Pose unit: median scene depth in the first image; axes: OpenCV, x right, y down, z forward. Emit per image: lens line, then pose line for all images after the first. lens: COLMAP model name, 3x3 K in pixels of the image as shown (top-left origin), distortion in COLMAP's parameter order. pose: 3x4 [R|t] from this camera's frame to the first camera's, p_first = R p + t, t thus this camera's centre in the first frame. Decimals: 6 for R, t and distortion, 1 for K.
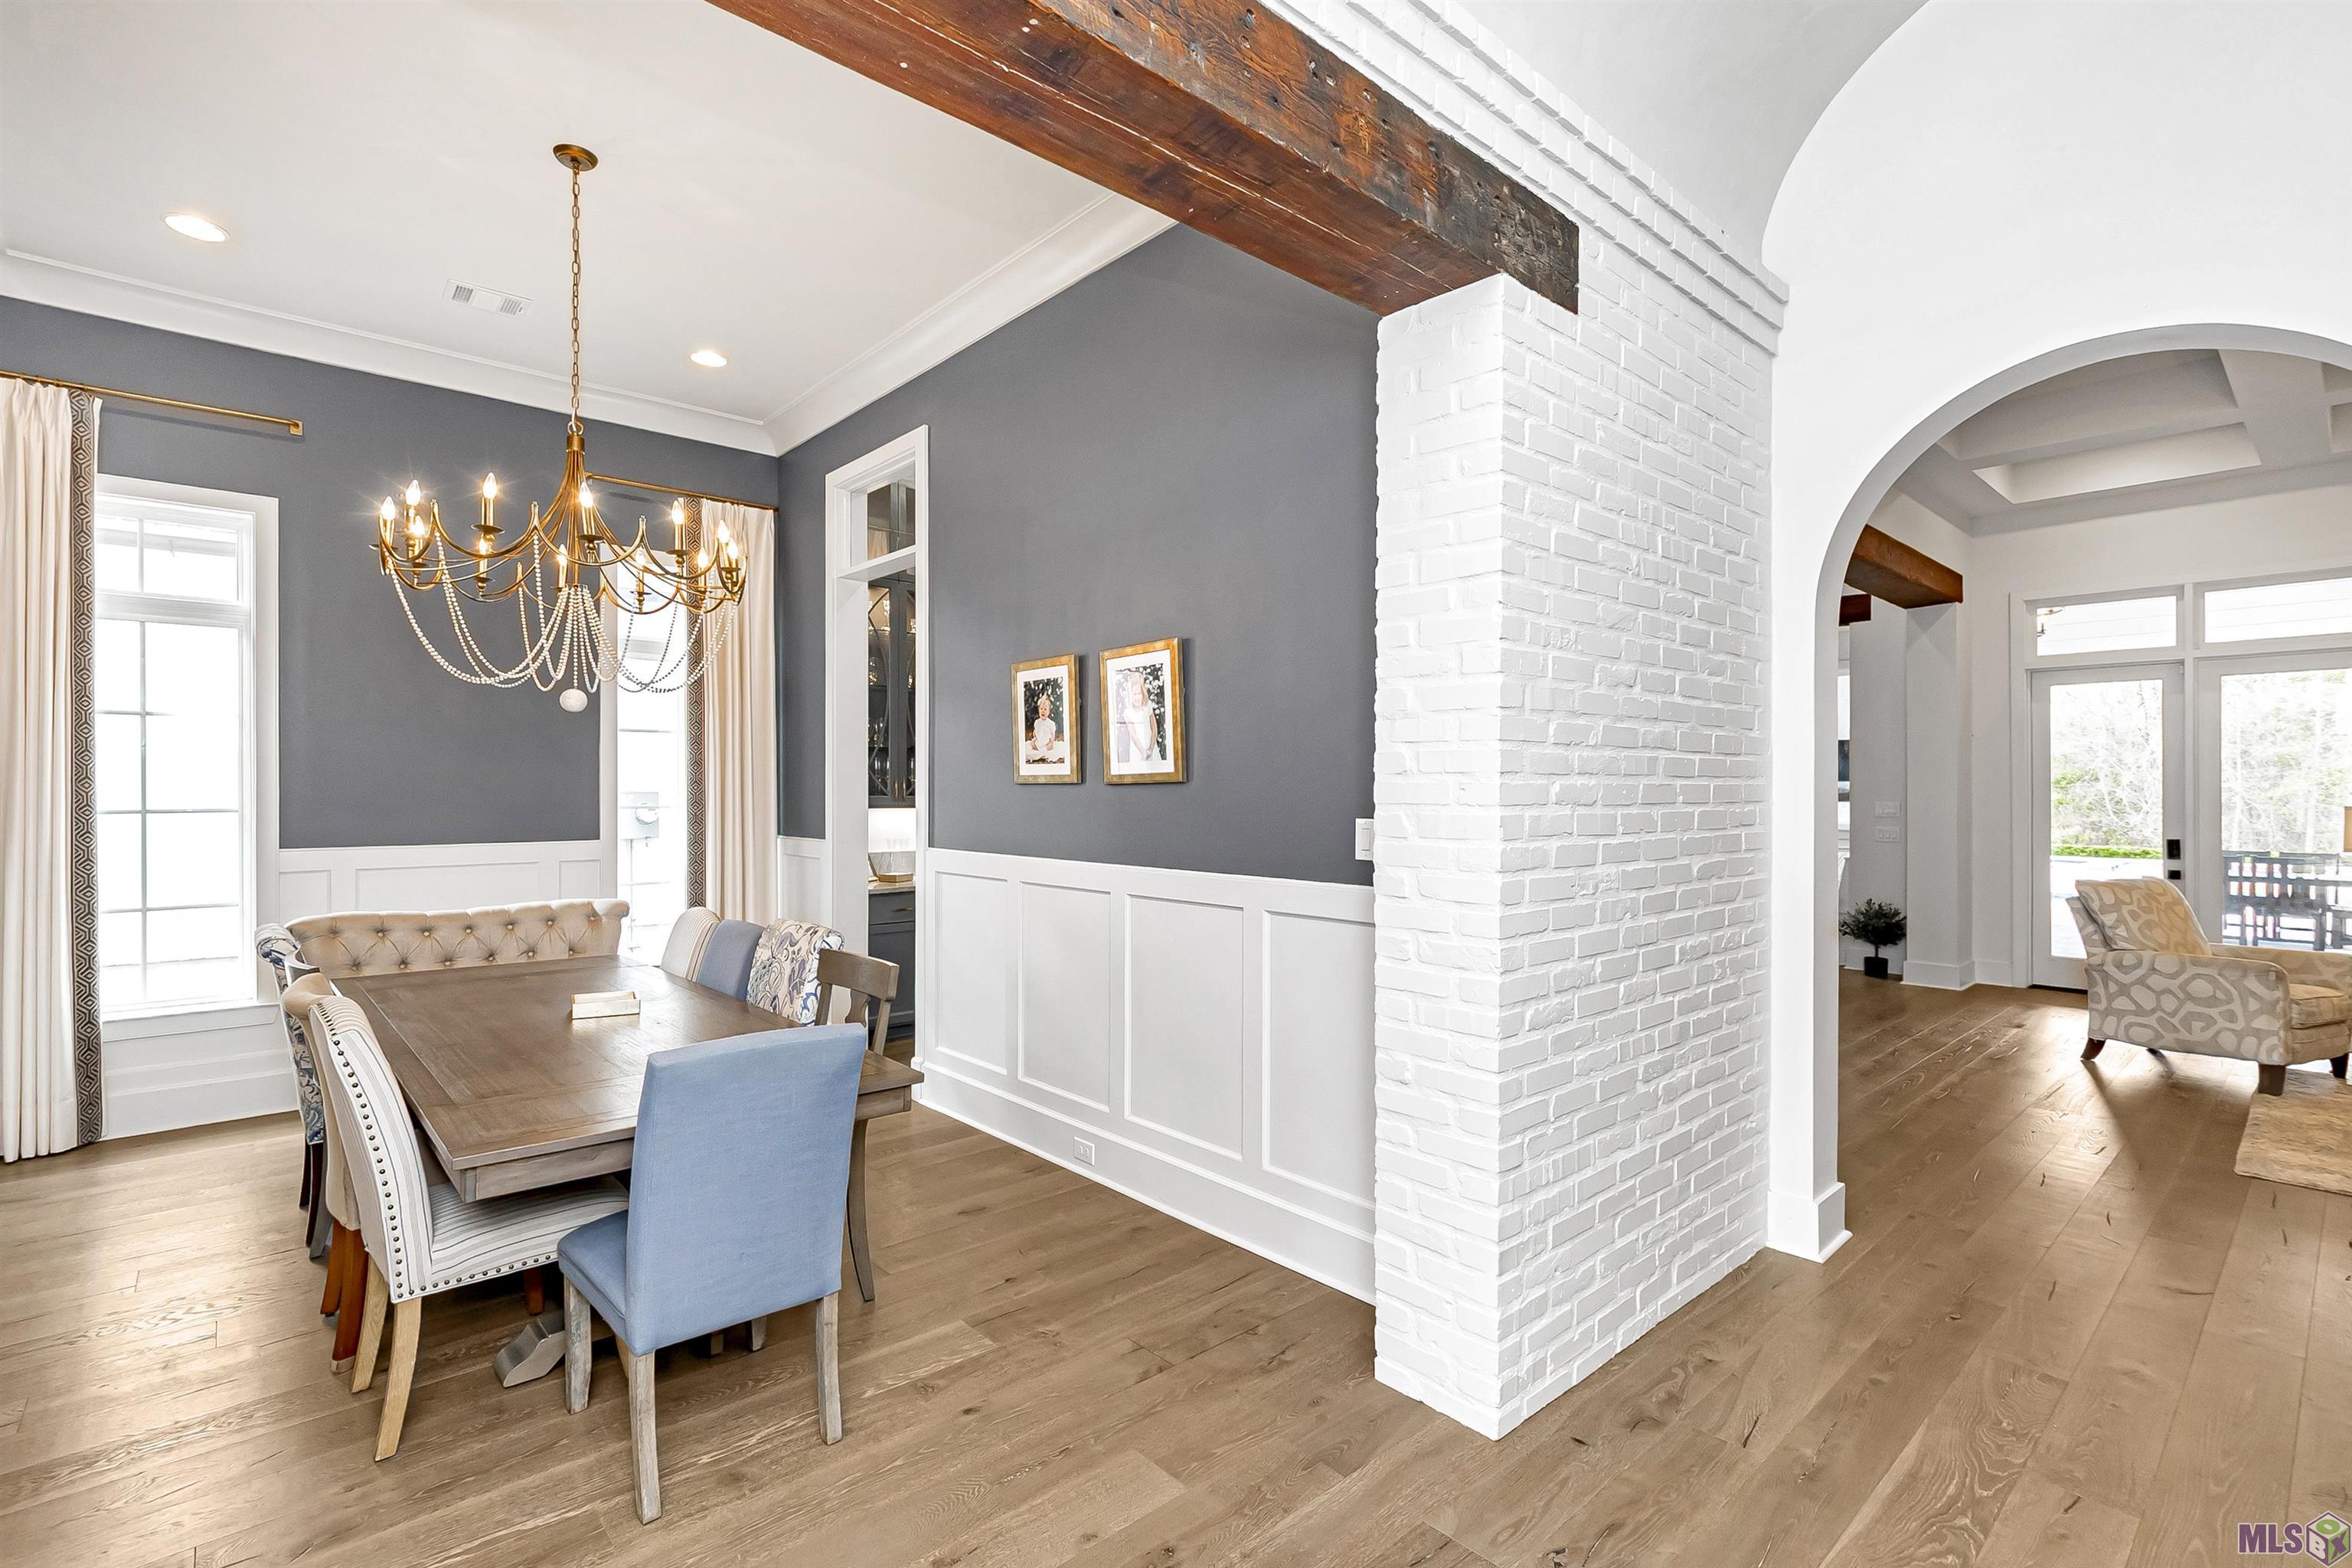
lens RADIAL K [[1066.6, 0, 1144.2], [0, 1066.6, 800.3], [0, 0, 1]] dist [-0.002382, -0.000318]
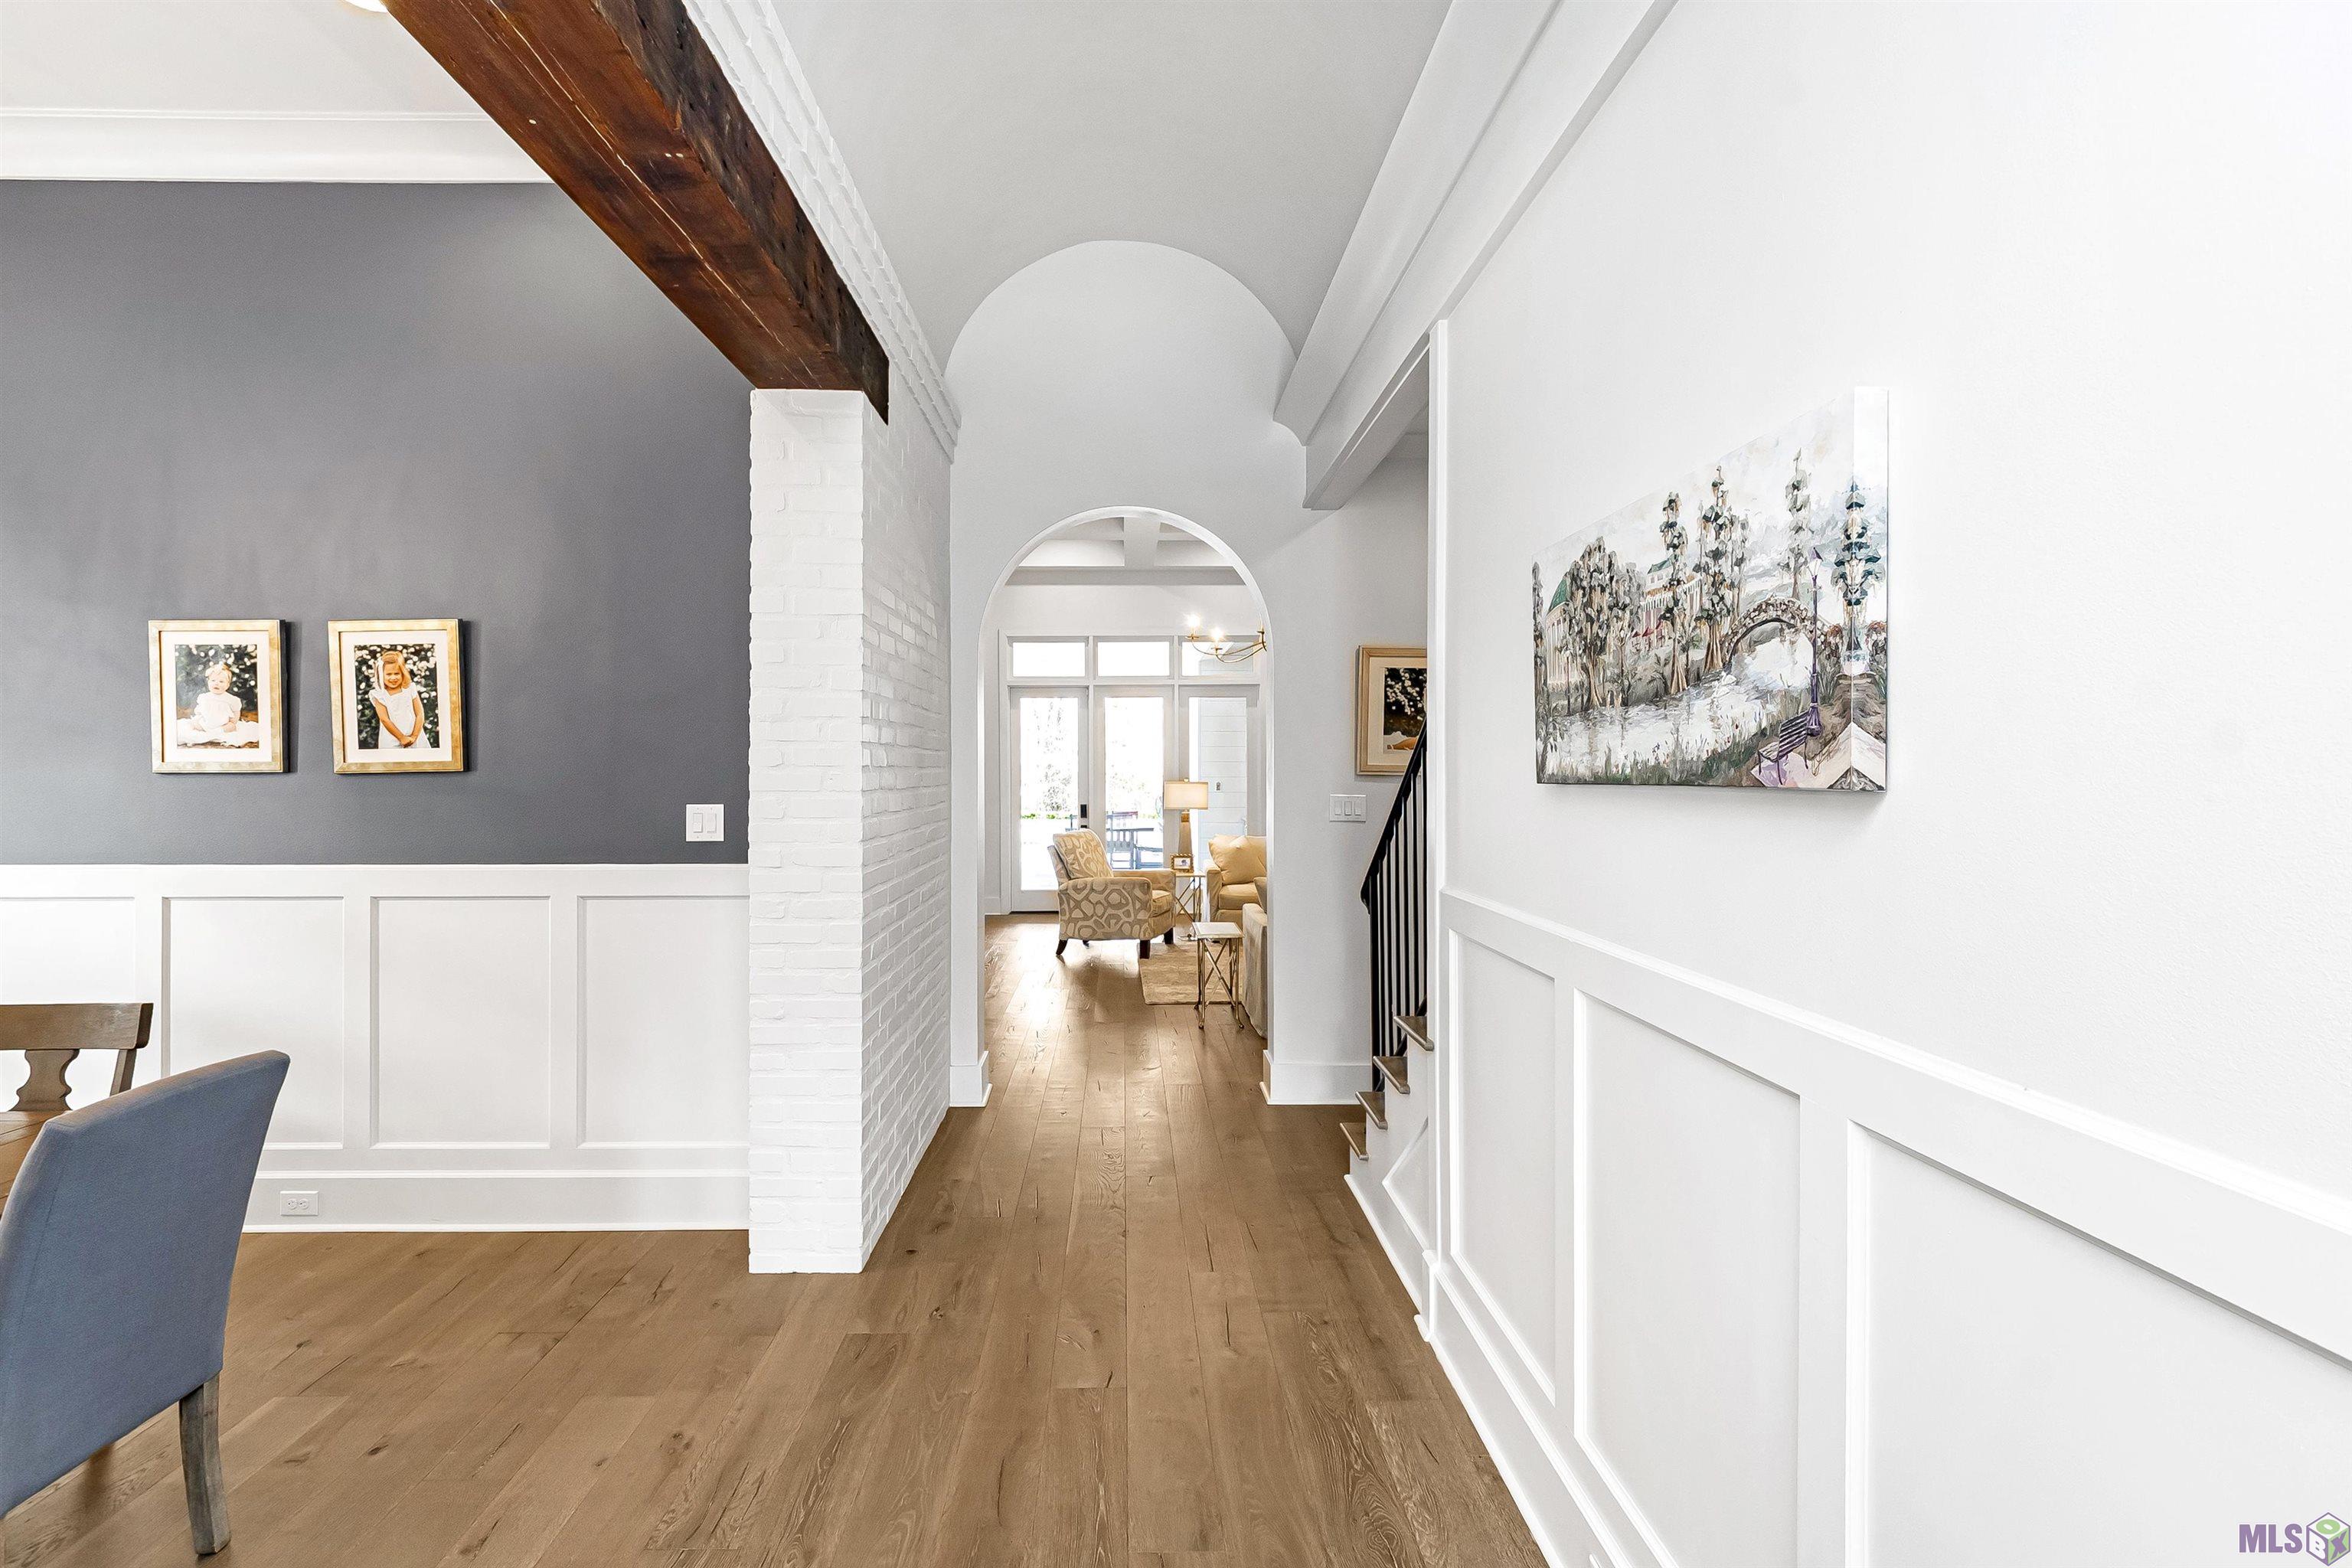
lens RADIAL K [[1066.6, 0, 1173.5], [0, 1066.6, 788.2], [0, 0, 1]] dist [-0.002382, -0.000318]
pose [[0.621507, -0.015183, 0.783261, -0.275866], [0.009428, 0.999885, 0.011901, -0.006604], [-0.783352, -0.000012, 0.621579, -0.076293]]
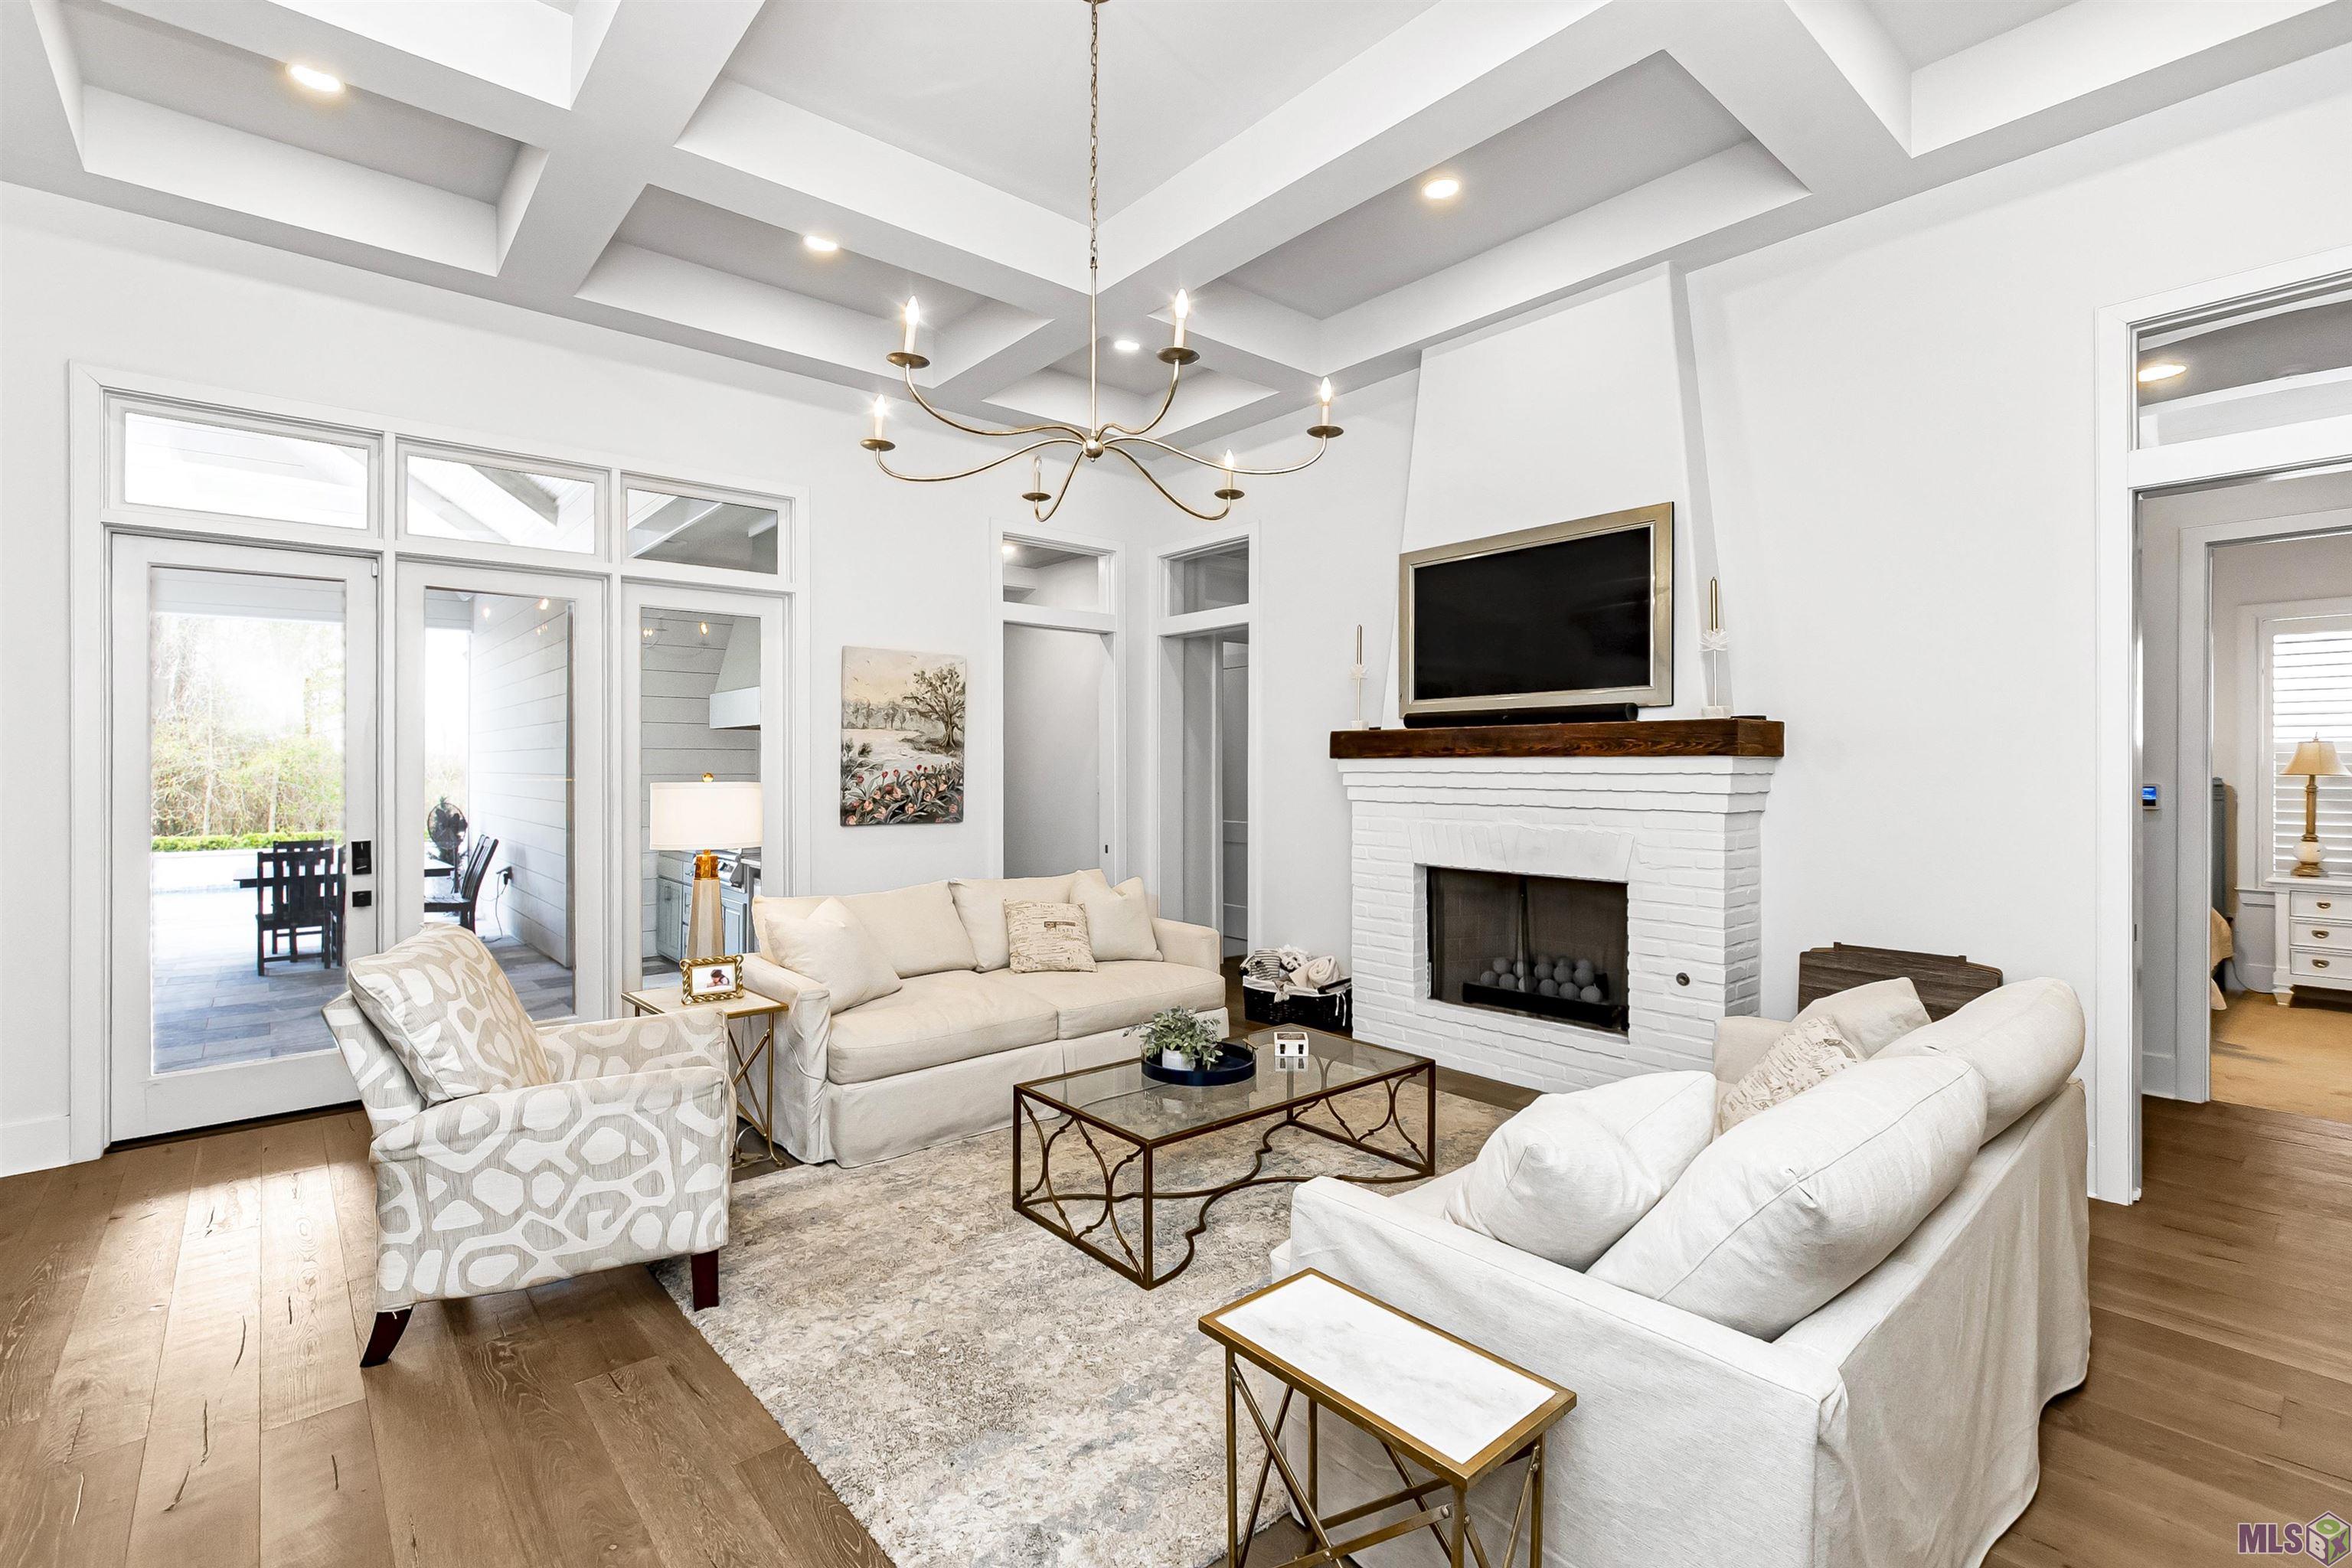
lens RADIAL K [[1066.6, 0, 1187.6], [0, 1066.6, 782.6], [0, 0, 1]] dist [-0.002382, -0.000318]
pose [[0.002594, -0.001068, 0.999996, 0.708389], [0.014558, 0.999893, 0.001030, 0.011188], [-0.999891, 0.014555, 0.002610, 1.046269]]
